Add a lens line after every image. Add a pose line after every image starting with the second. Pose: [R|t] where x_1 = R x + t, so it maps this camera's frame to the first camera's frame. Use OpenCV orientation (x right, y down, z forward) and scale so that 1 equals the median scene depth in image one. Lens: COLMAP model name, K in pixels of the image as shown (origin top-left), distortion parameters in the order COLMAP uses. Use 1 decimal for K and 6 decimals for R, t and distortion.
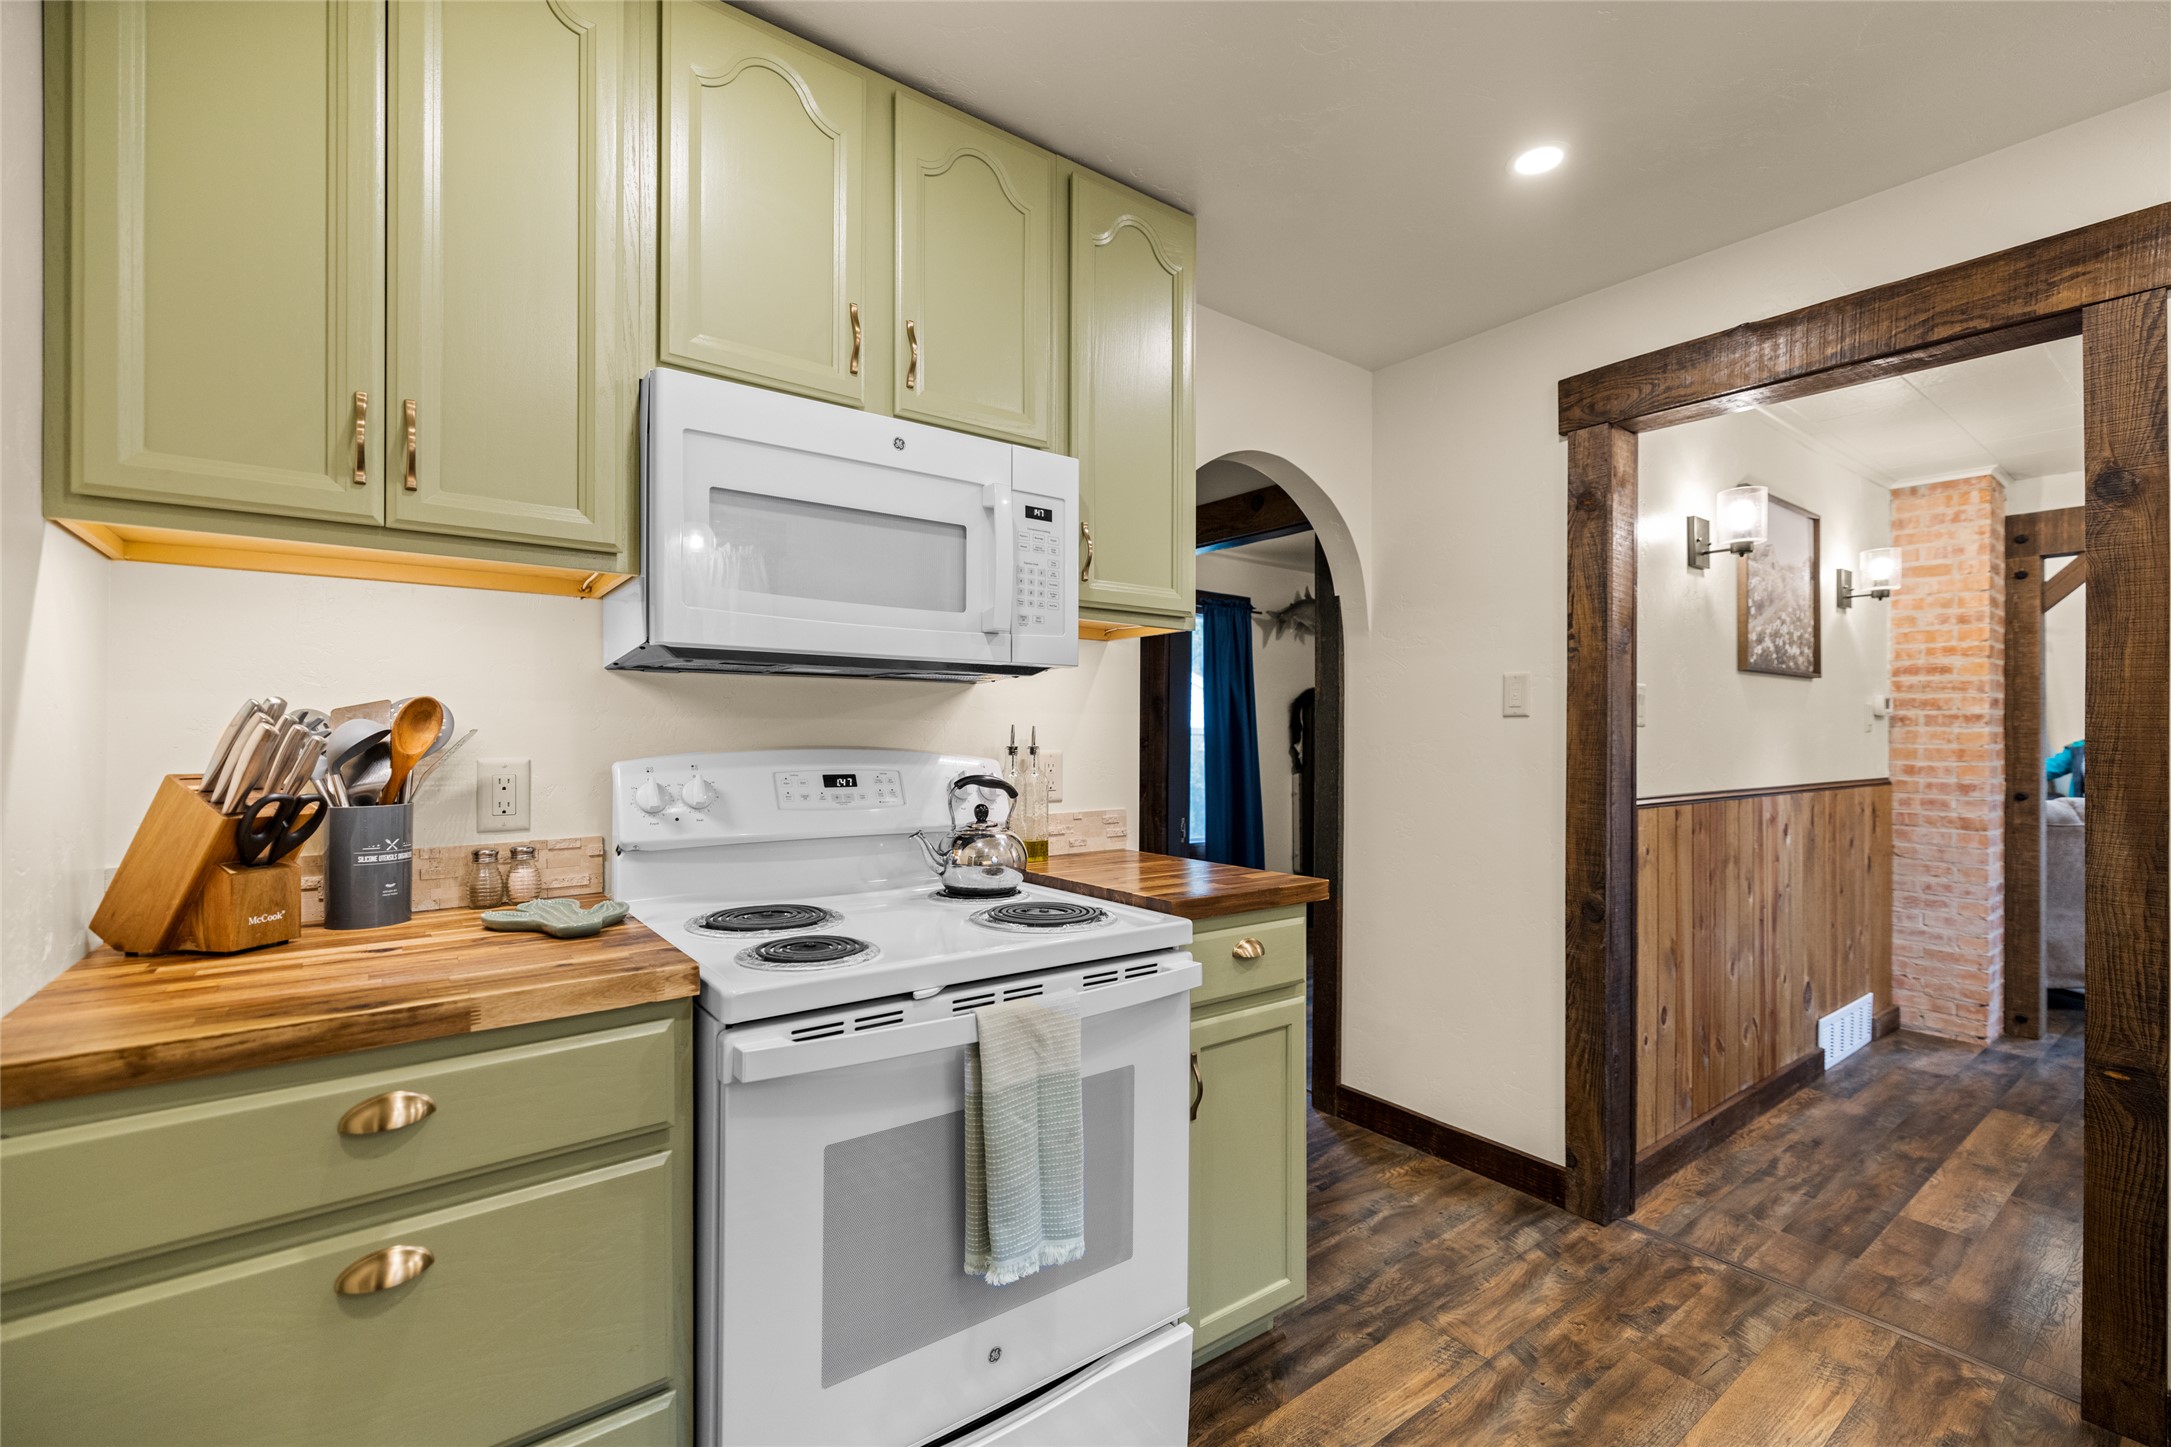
lens RADIAL K [[952.5, 0, 1079.7], [0, 952.5, 733.6], [0, 0, 1]] dist [0.004574, -0.001222]
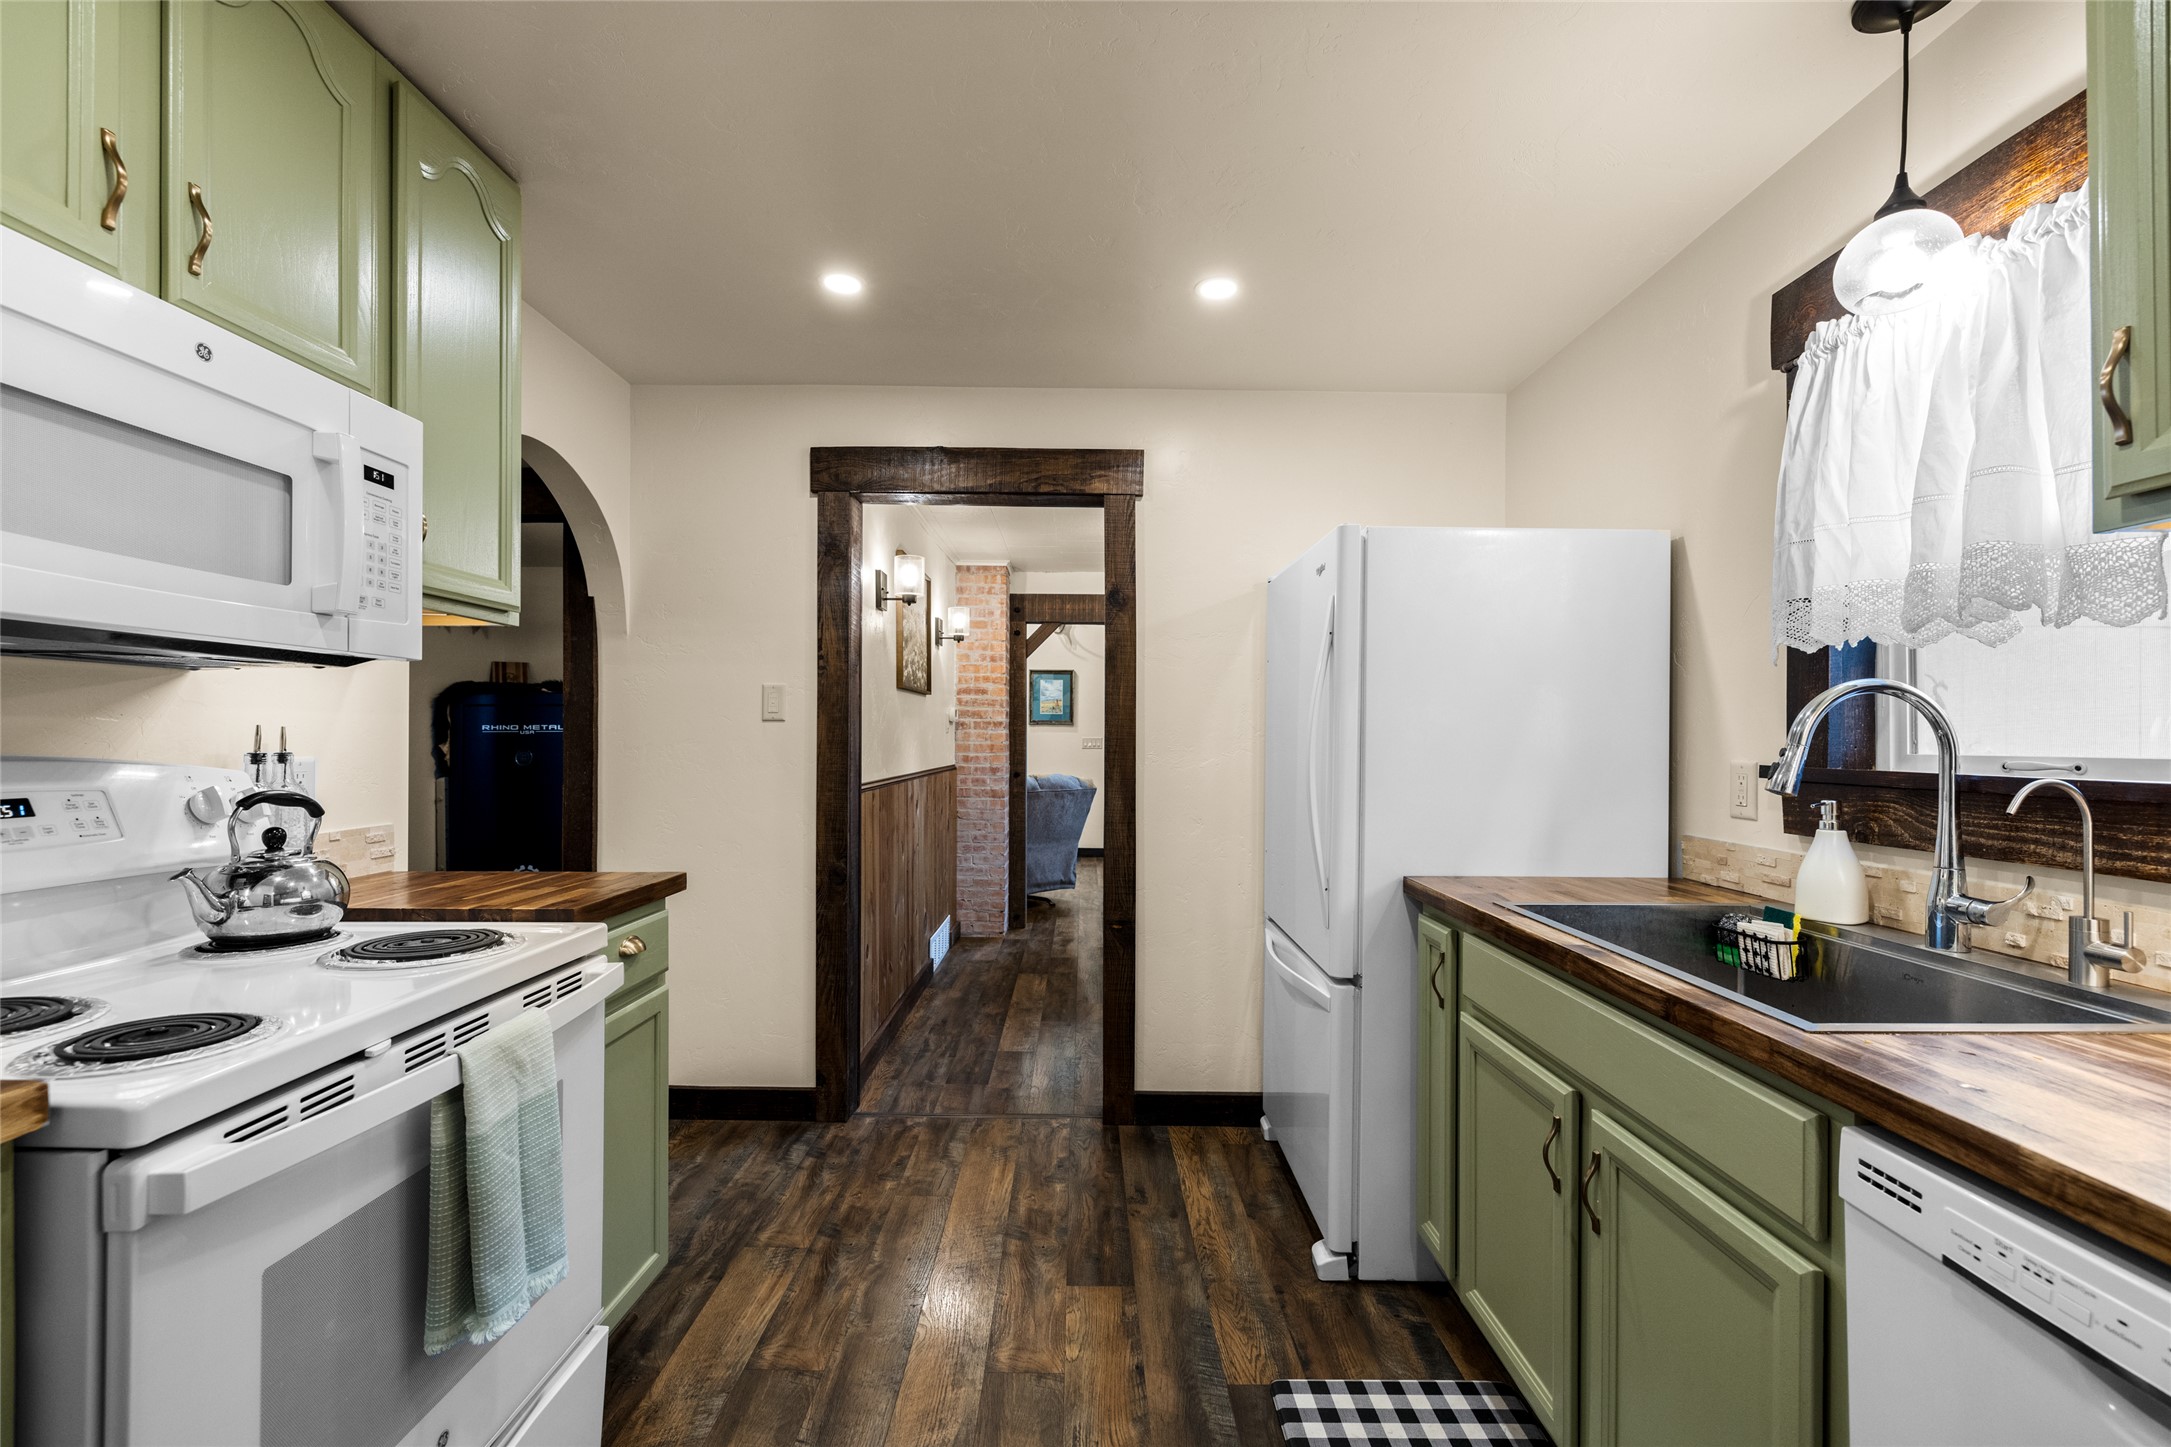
lens RADIAL K [[952.5, 0, 1070.1], [0, 952.5, 729.6], [0, 0, 1]] dist [0.004574, -0.001222]
pose [[0.595281, 0.004071, 0.803507, -0.320261], [-0.004170, 0.999989, -0.001977, -0.007178], [-0.803507, -0.002174, 0.595292, 0.003246]]
